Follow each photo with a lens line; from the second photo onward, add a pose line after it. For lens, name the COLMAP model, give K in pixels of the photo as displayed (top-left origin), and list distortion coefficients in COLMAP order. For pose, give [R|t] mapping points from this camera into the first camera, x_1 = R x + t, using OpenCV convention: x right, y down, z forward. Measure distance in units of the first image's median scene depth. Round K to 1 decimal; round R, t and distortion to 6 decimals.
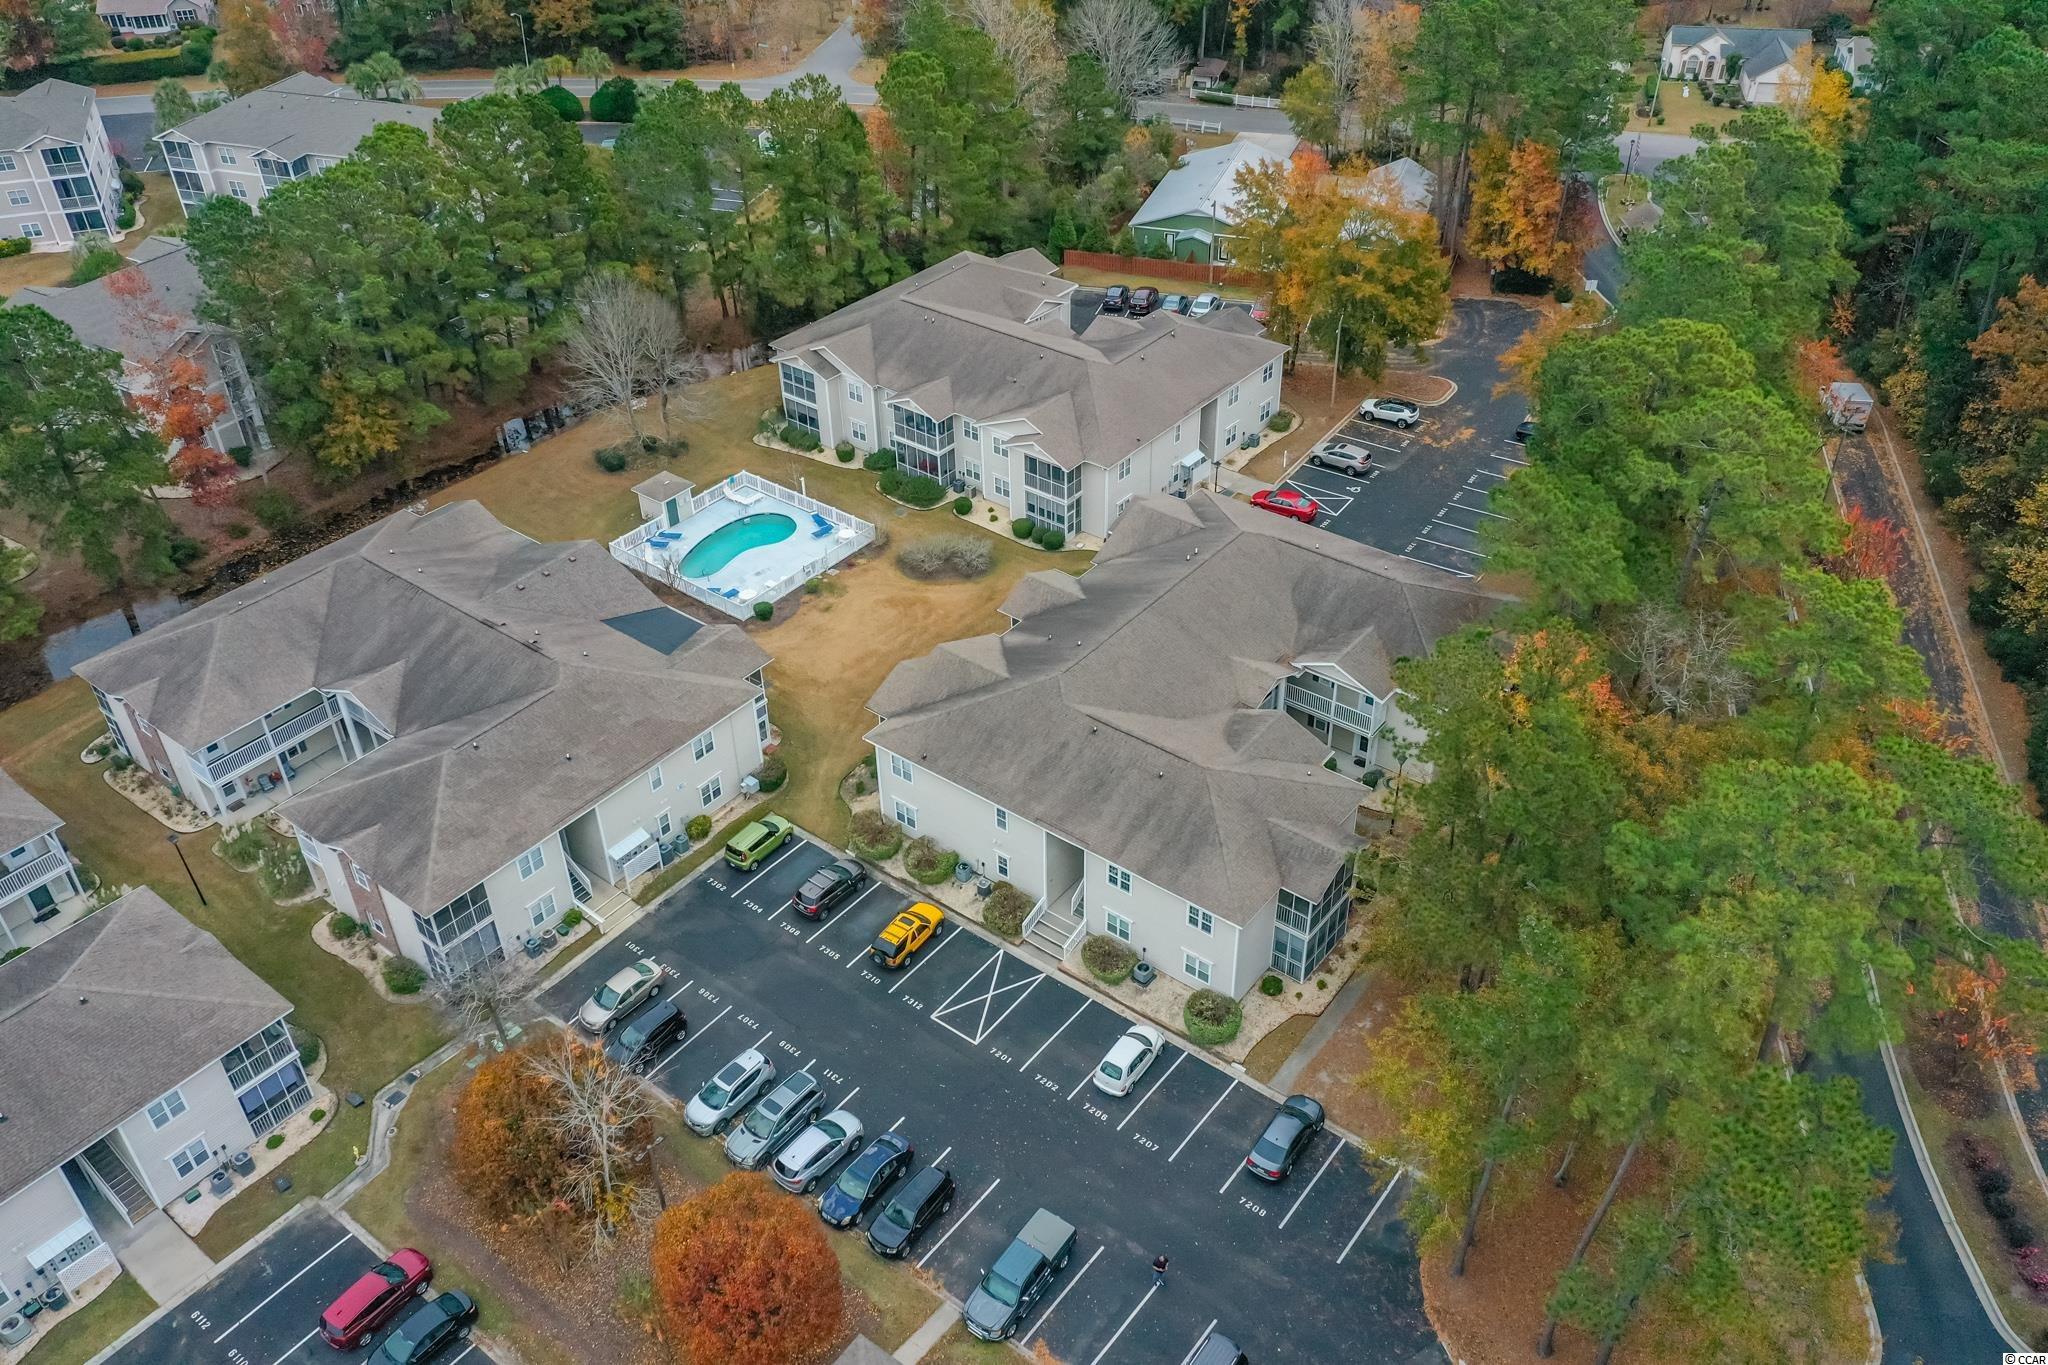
lens RADIAL K [[1628.4, 0, 1029.2], [0, 1628.4, 684.2], [0, 0, 1]] dist [0.024760, -0.002708]
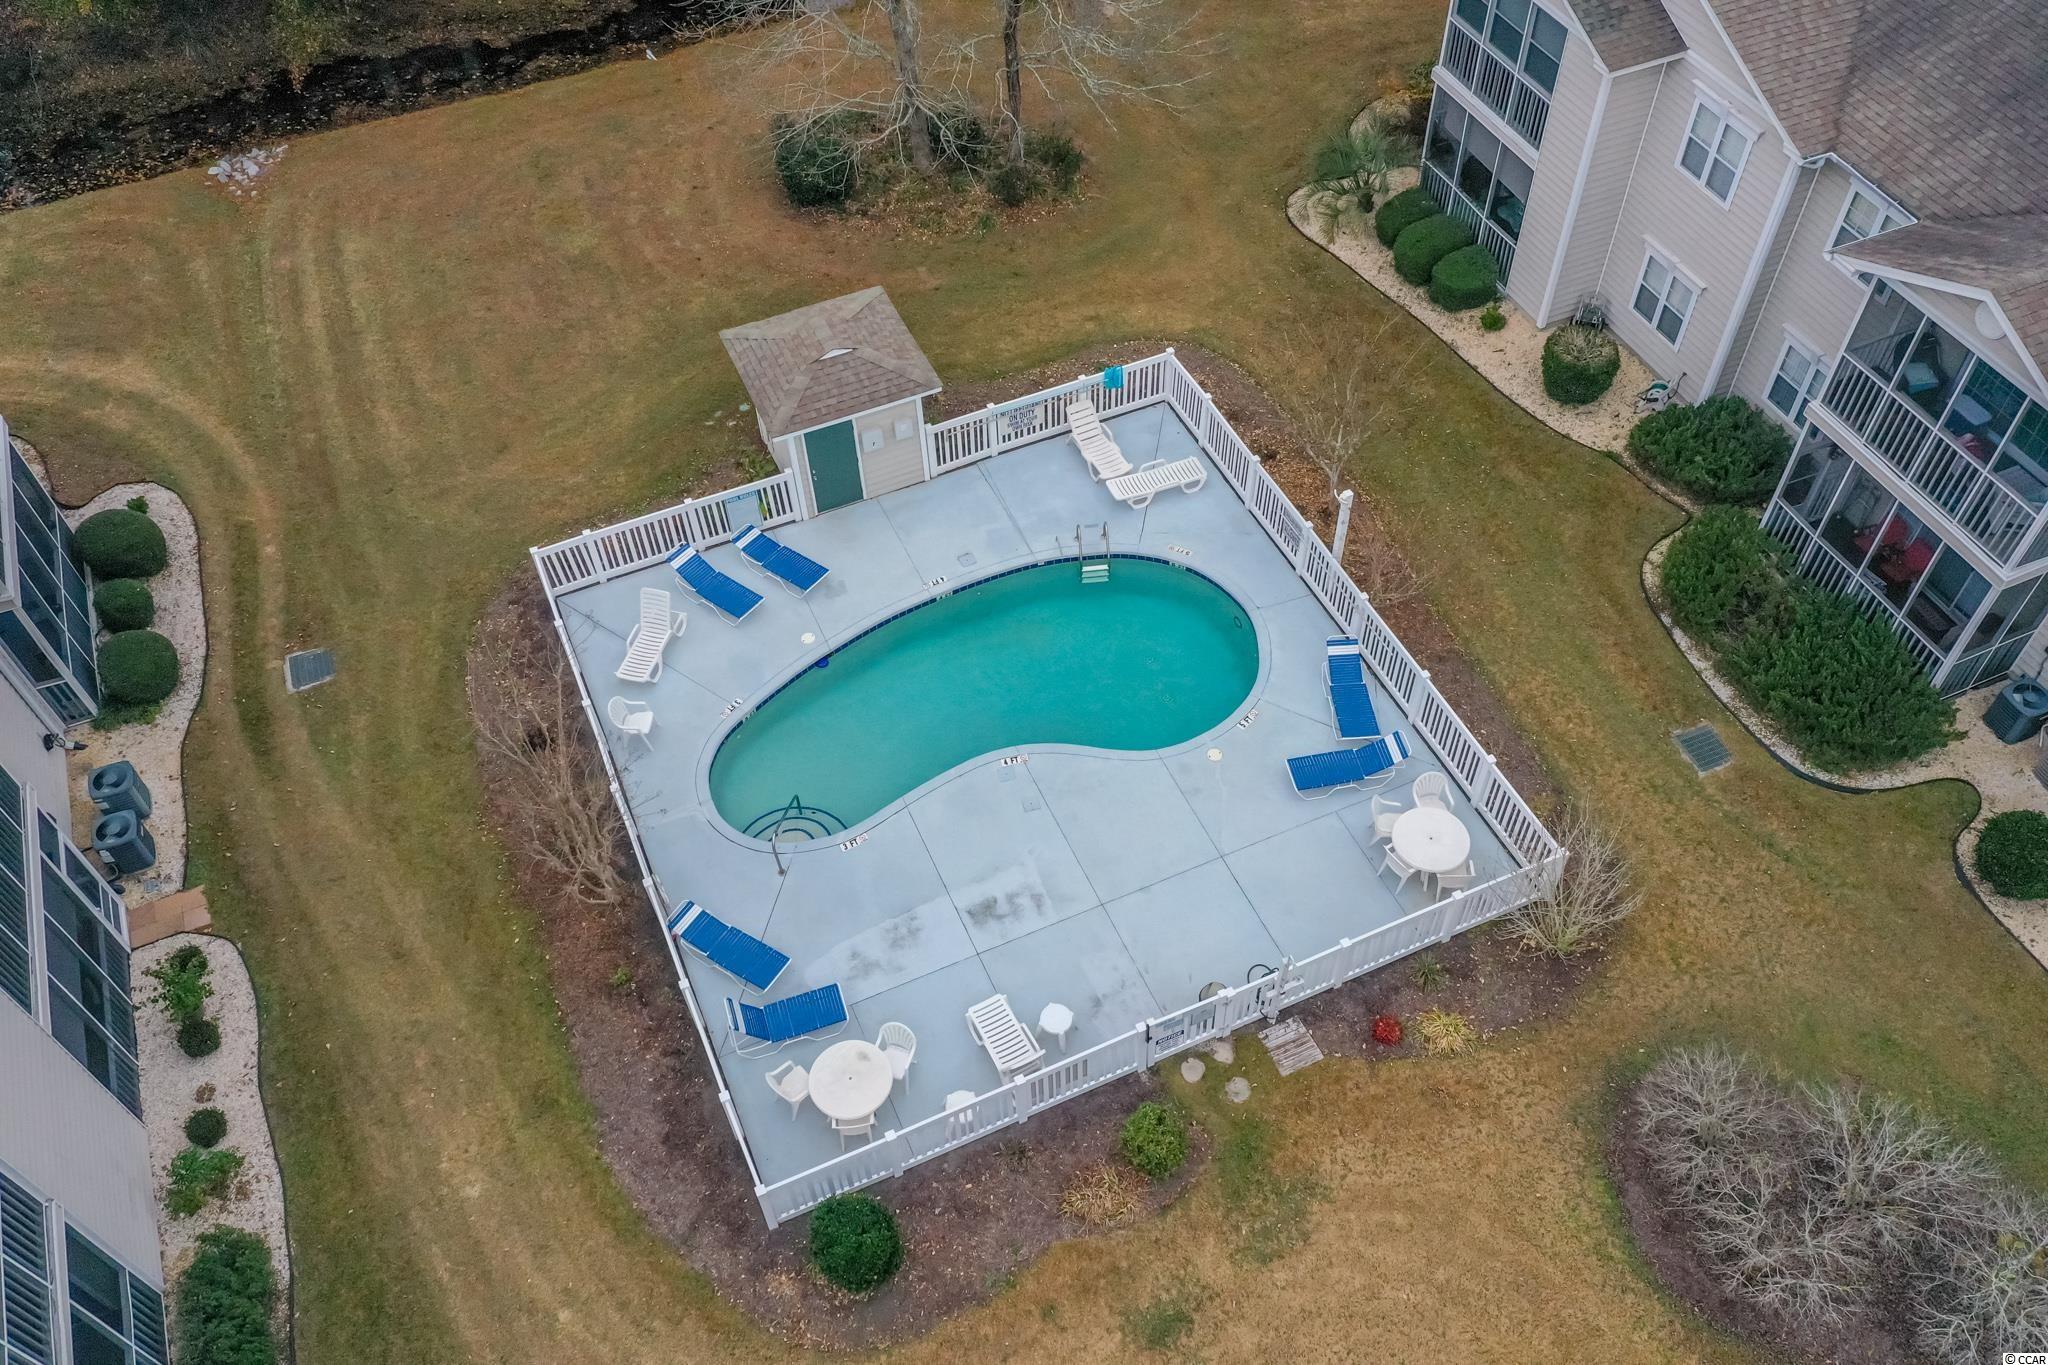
lens RADIAL K [[1628.4, 0, 1020.3], [0, 1628.4, 683.4], [0, 0, 1]] dist [0.024760, -0.002708]
pose [[0.879871, 0.360410, -0.309728, -0.092679], [-0.267875, 0.914508, 0.303179, -0.152085], [0.392517, -0.183790, 0.901194, 0.724156]]
